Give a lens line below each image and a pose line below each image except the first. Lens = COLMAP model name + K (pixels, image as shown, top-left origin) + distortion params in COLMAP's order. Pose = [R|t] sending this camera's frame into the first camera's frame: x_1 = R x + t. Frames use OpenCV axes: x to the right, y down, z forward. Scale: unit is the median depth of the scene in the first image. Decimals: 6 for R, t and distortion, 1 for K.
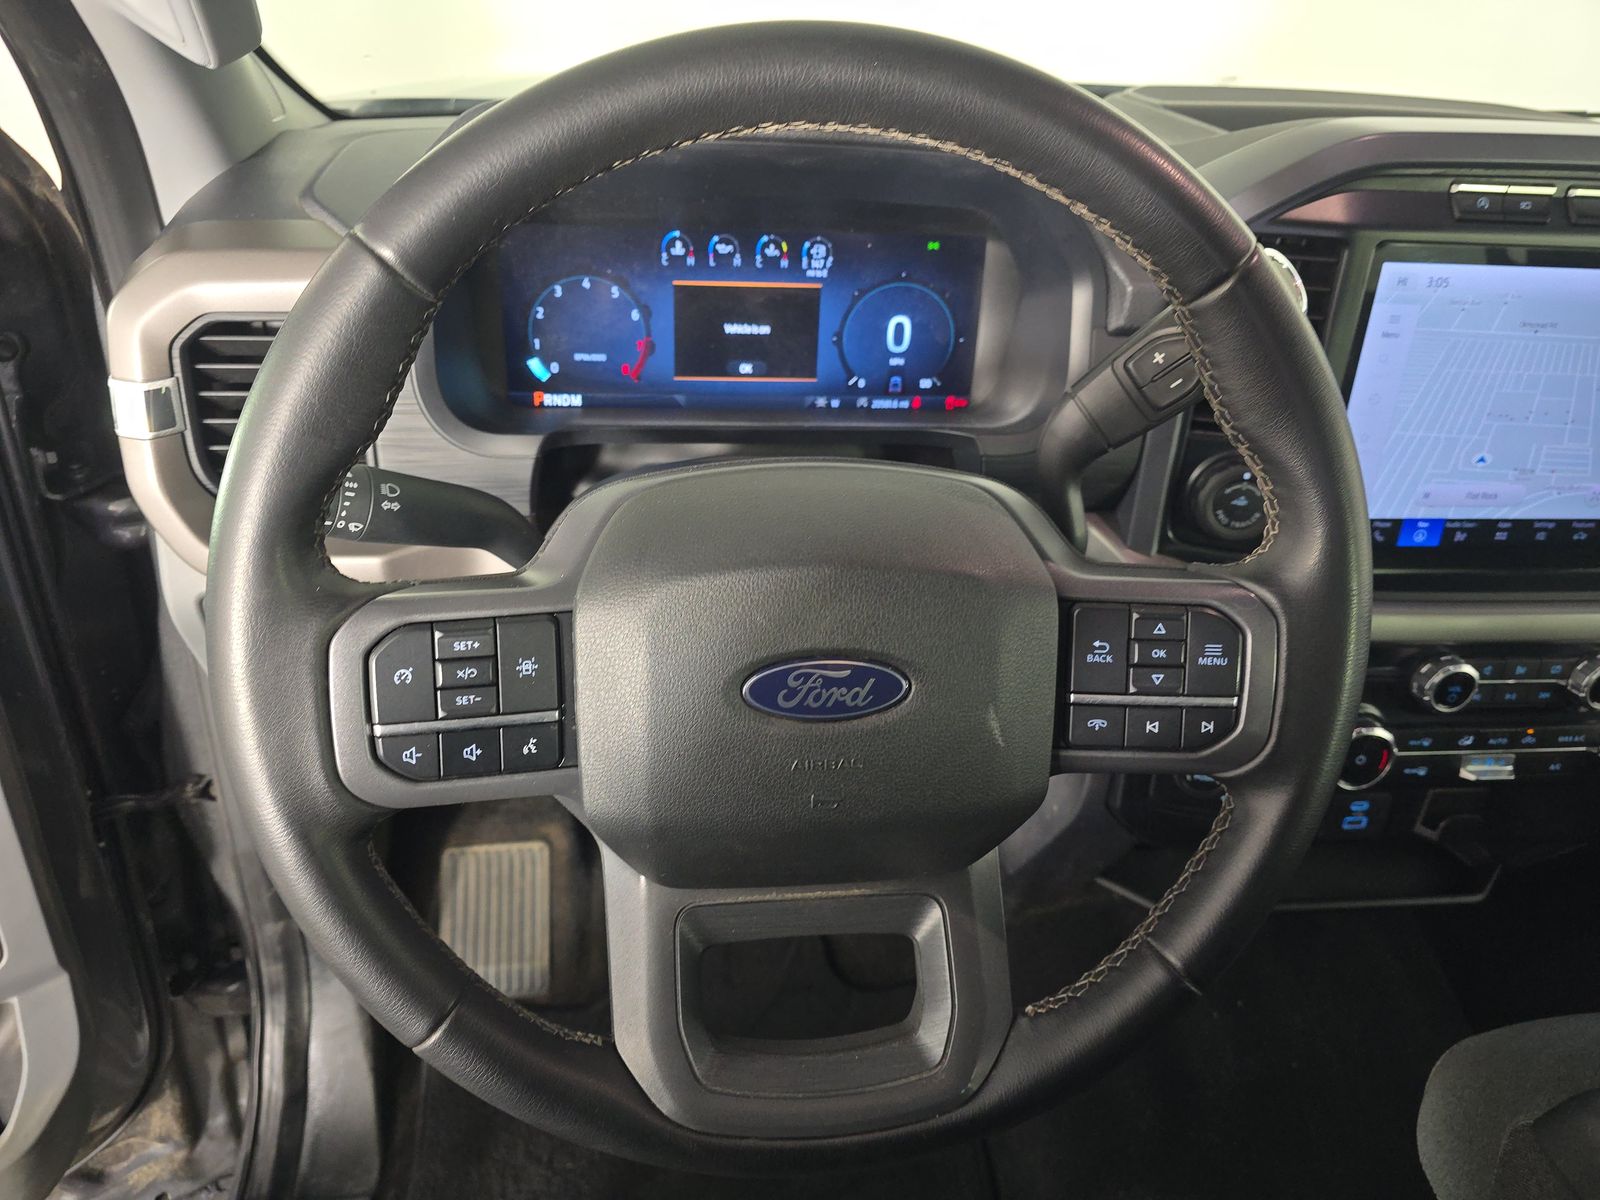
lens RADIAL K [[1096.2, 0, 800.0], [0, 1096.2, 600.0], [0, 0, 1]] dist [0.045833, -0.049512]
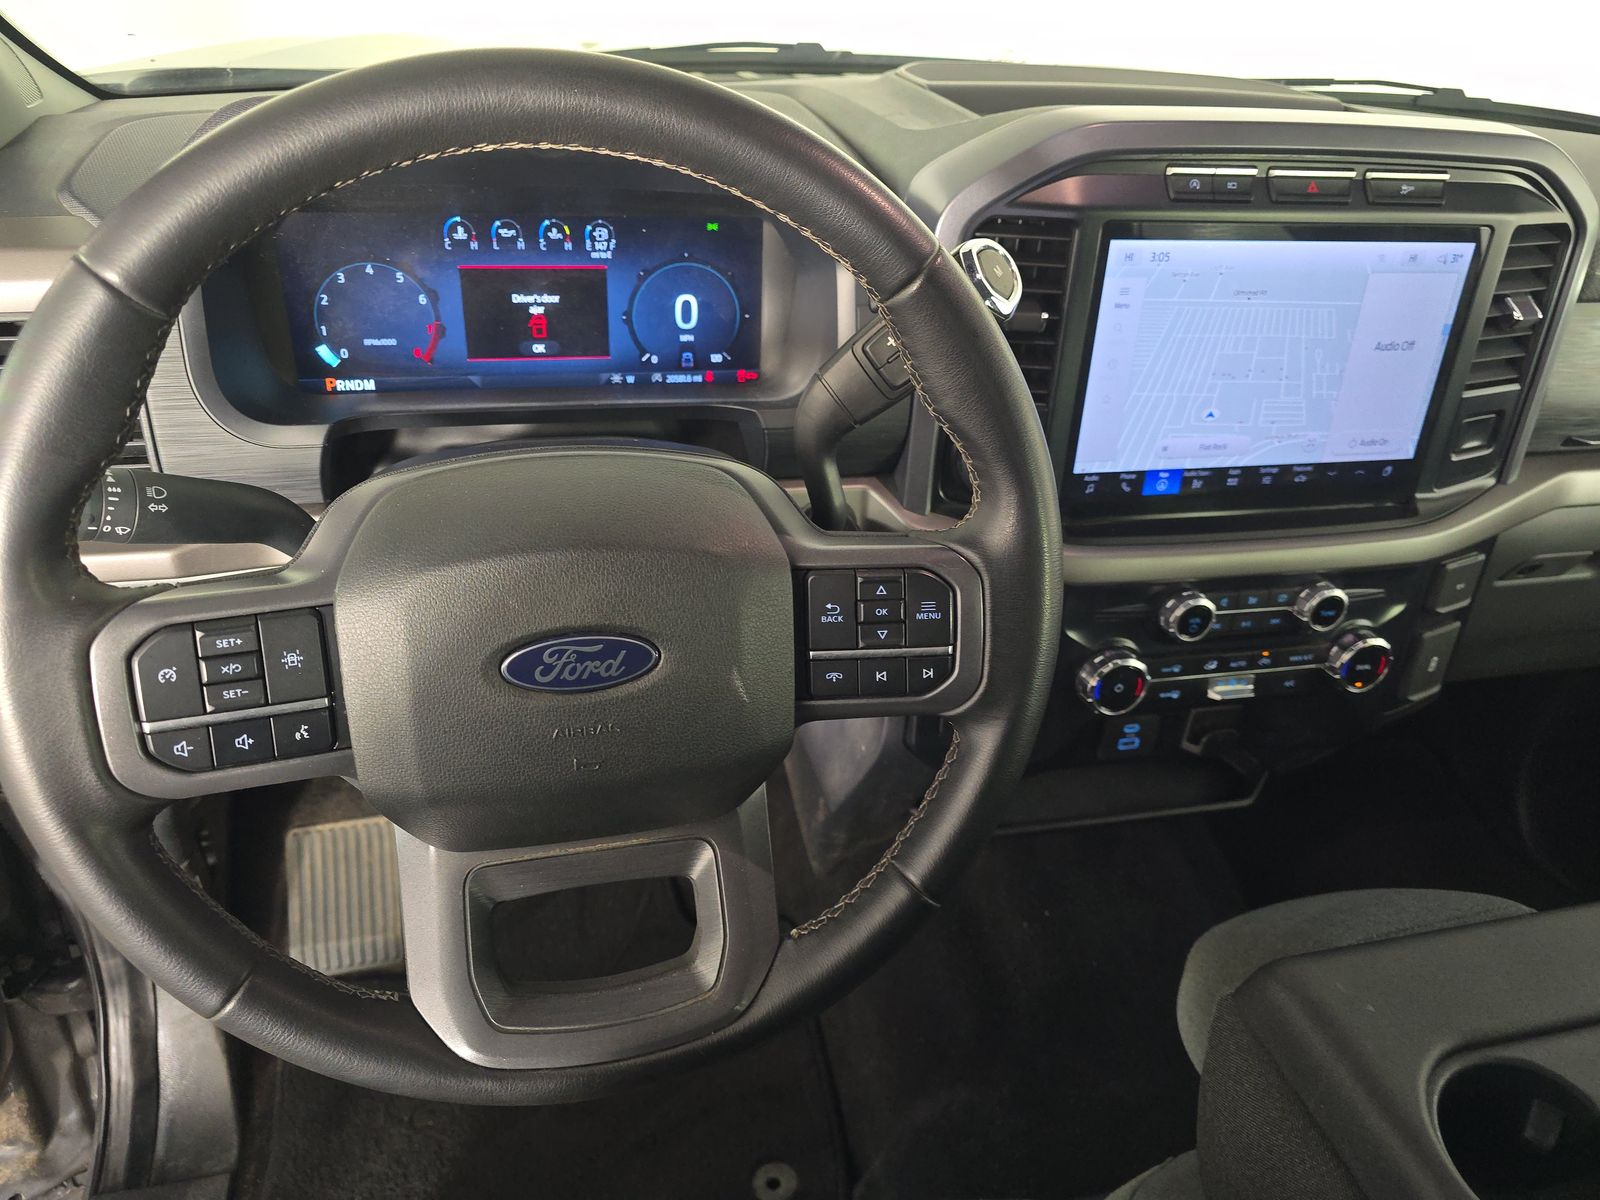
lens RADIAL K [[1095.4, 0, 800.0], [0, 1095.4, 600.0], [0, 0, 1]] dist [0.046447, -0.041412]
pose [[0.992839, -0.053630, 0.106744, 0.074815], [0.048741, 0.997662, 0.047901, -0.013594], [-0.109063, -0.042355, 0.993132, -0.066257]]
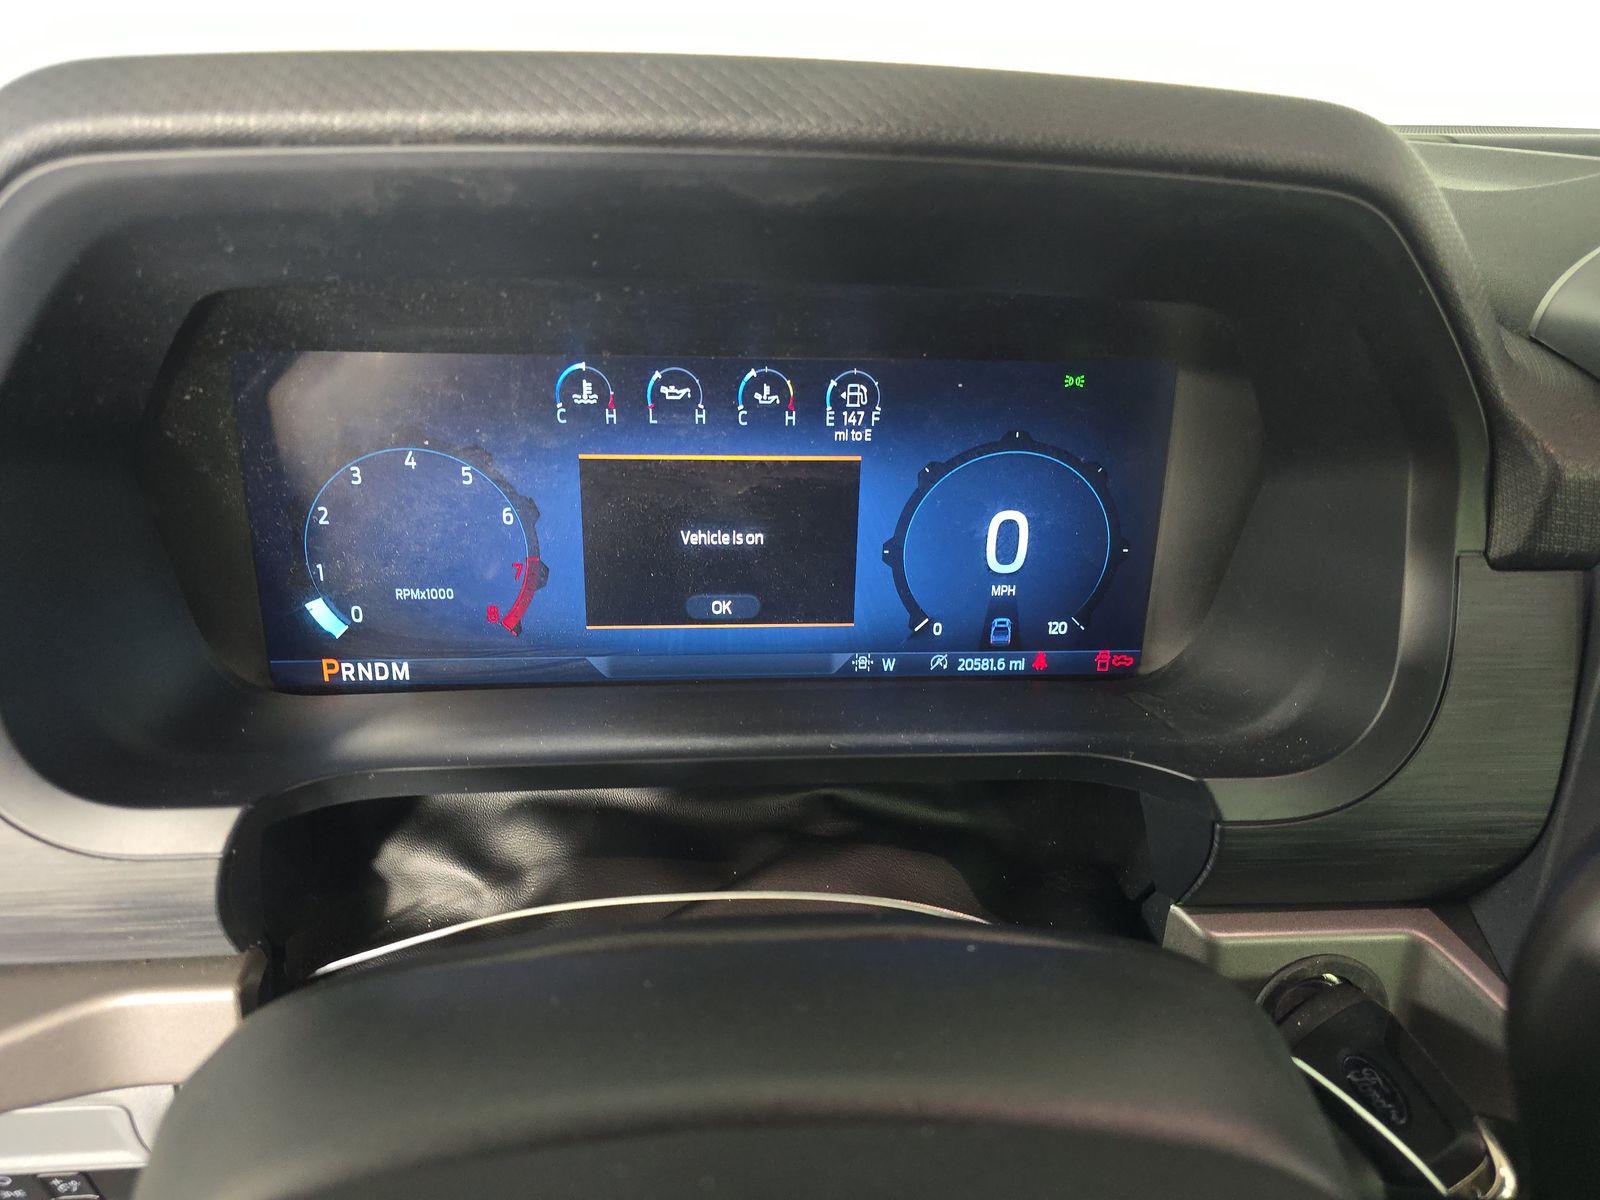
lens RADIAL K [[1086.6, 0, 807.5], [0, 1086.6, 597.8], [0, 0, 1]] dist [0.063441, -0.040180]
pose [[0.999196, -0.004836, -0.039796, 0.014535], [0.001053, 0.995520, -0.094548, -0.174104], [0.040075, 0.094430, 0.994725, 0.498894]]
